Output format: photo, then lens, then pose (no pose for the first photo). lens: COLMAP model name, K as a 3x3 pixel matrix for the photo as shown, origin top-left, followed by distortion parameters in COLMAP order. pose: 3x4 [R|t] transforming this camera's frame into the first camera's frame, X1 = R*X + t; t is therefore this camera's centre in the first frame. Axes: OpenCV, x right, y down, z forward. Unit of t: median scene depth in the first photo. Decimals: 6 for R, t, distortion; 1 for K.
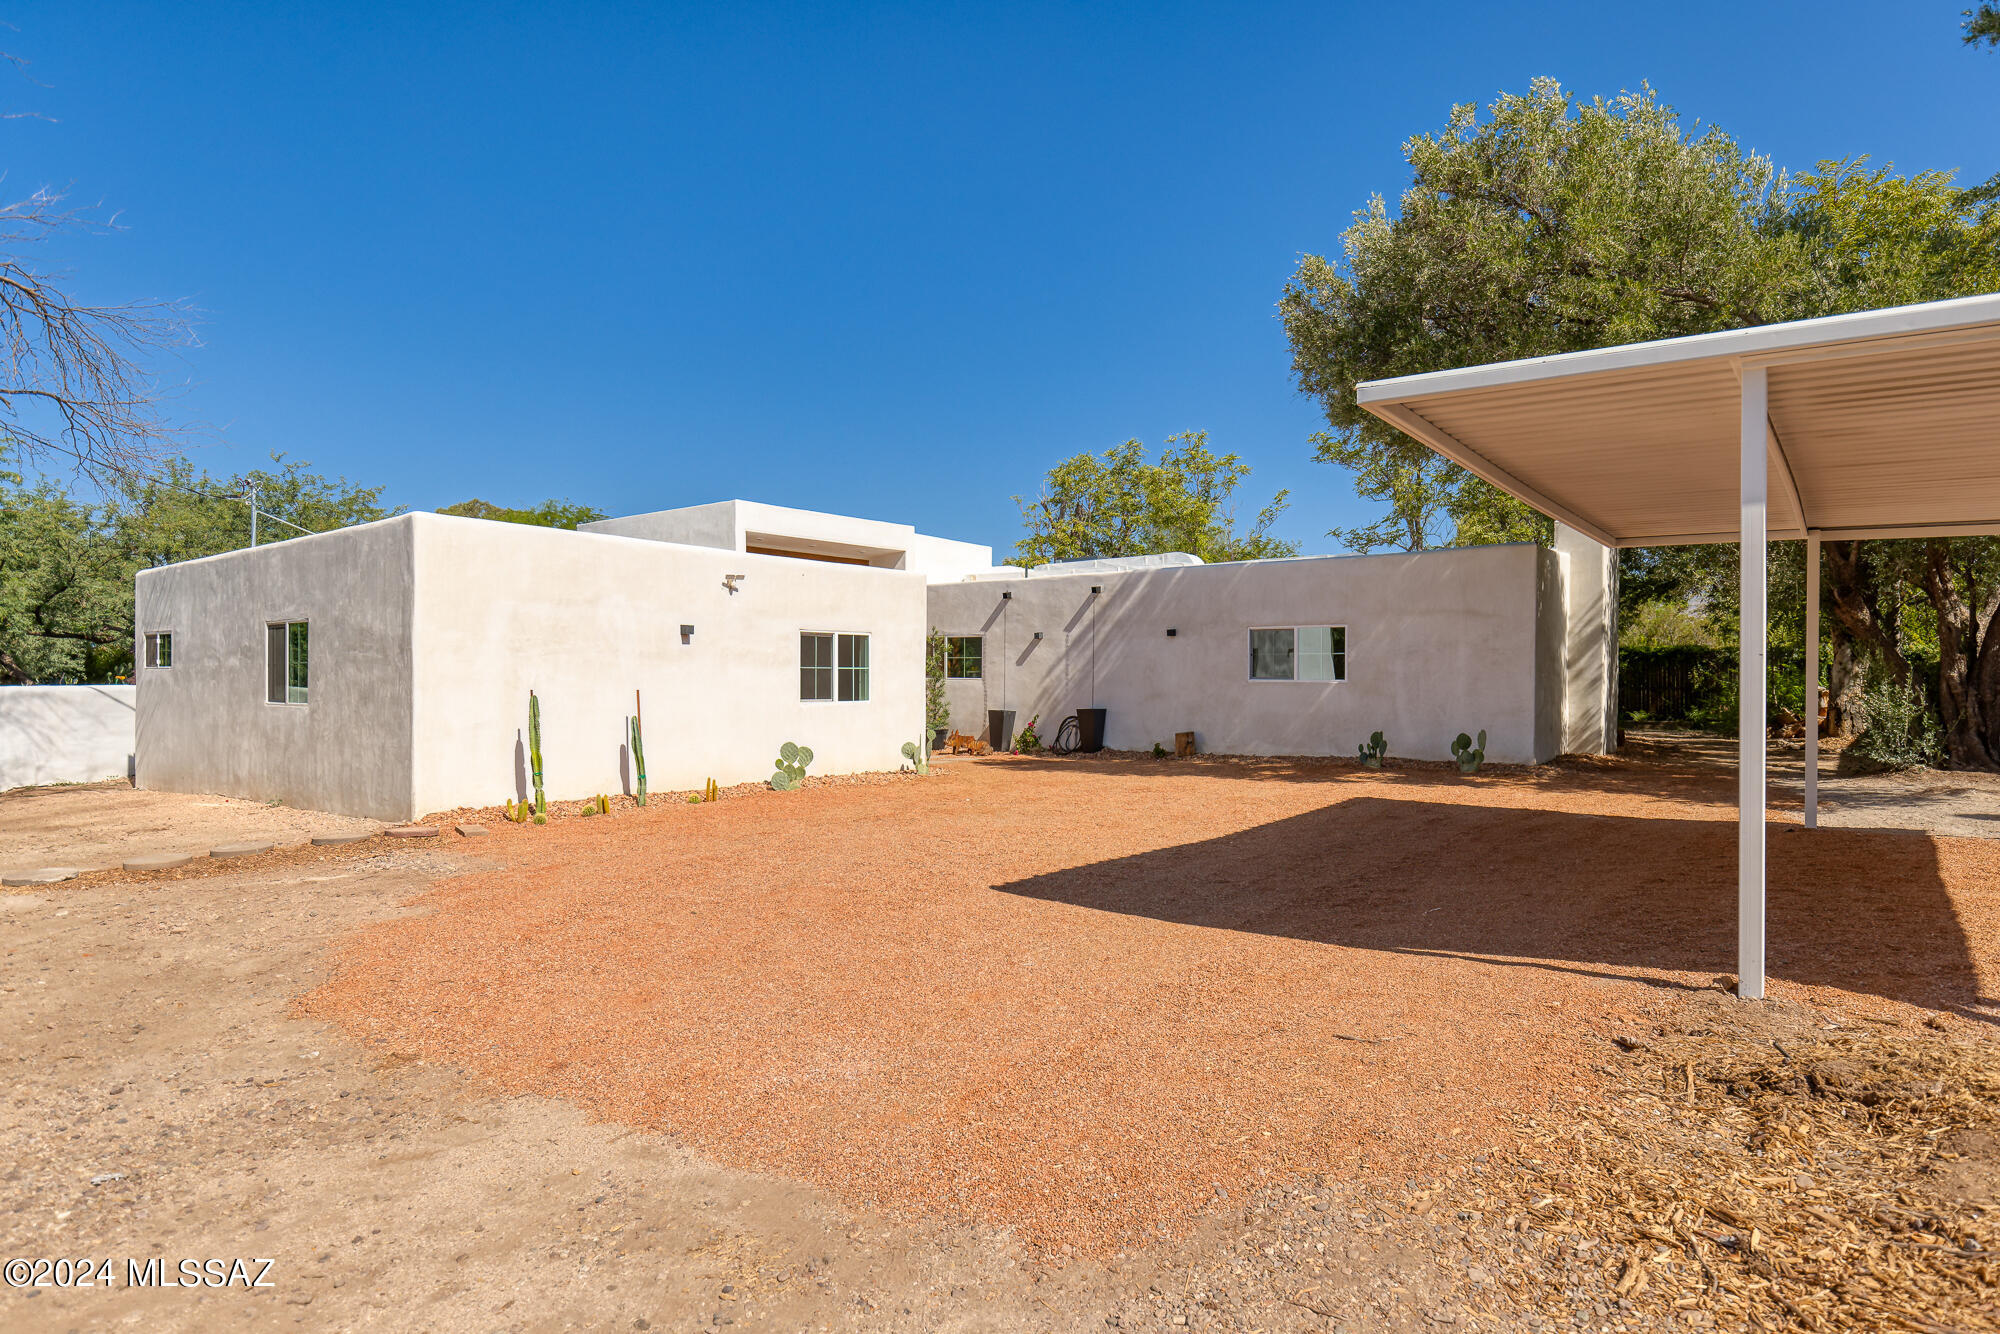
lens RADIAL K [[1072.0, 0, 1005.4], [0, 1072.0, 662.2], [0, 0, 1]] dist [0.006938, -0.001756]
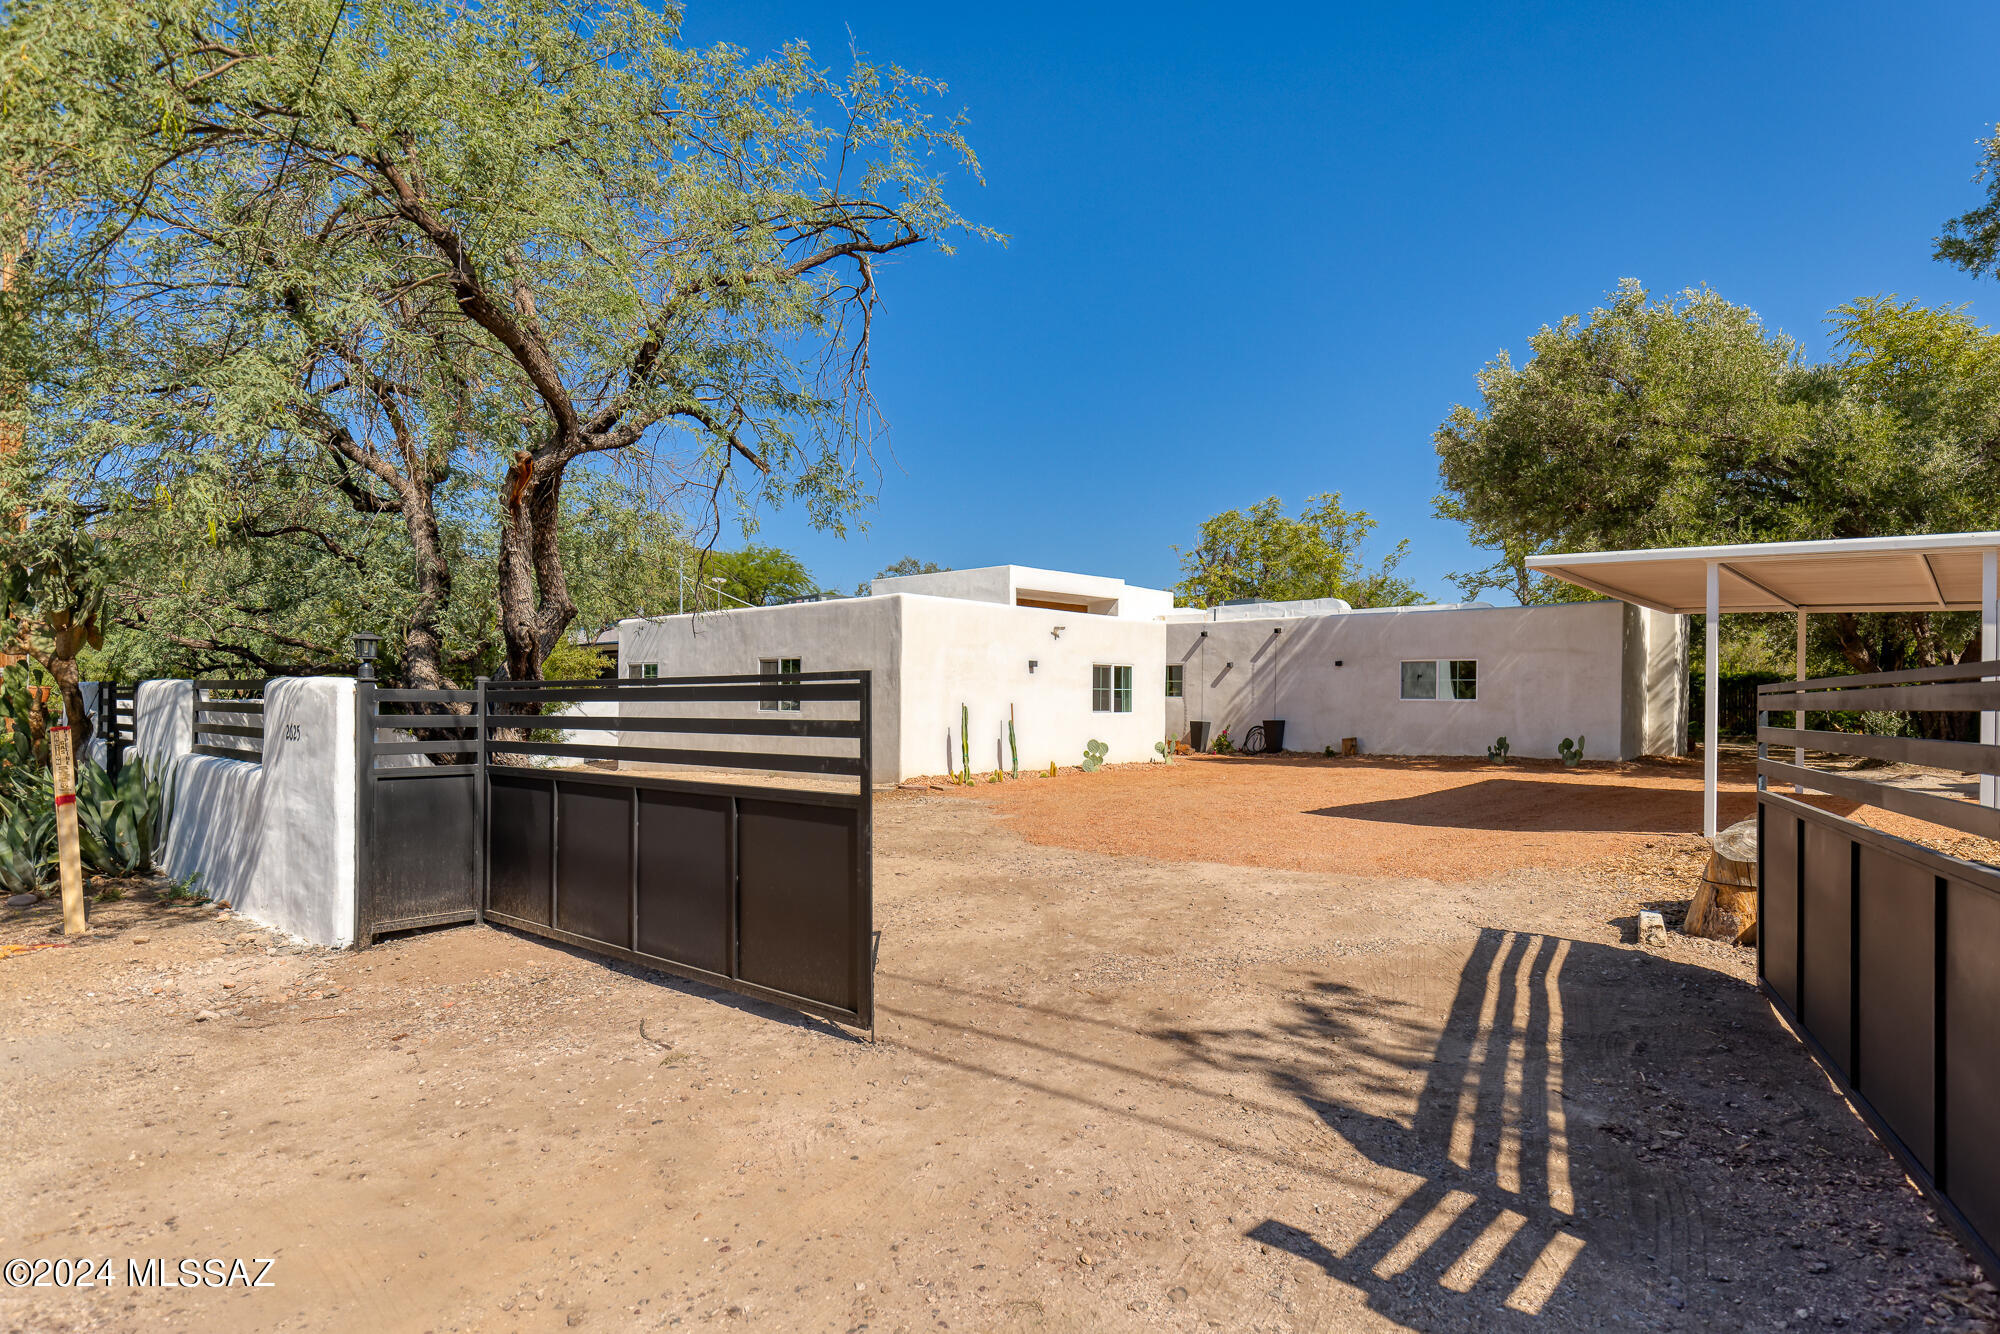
lens RADIAL K [[1055.4, 0, 986.8], [0, 1055.4, 686.5], [0, 0, 1]] dist [-0.004521, 0.001614]
pose [[0.995884, 0.004079, -0.090549, -0.168138], [-0.003608, 0.999979, 0.005368, -0.004436], [0.090569, -0.005020, 0.995878, -0.361685]]
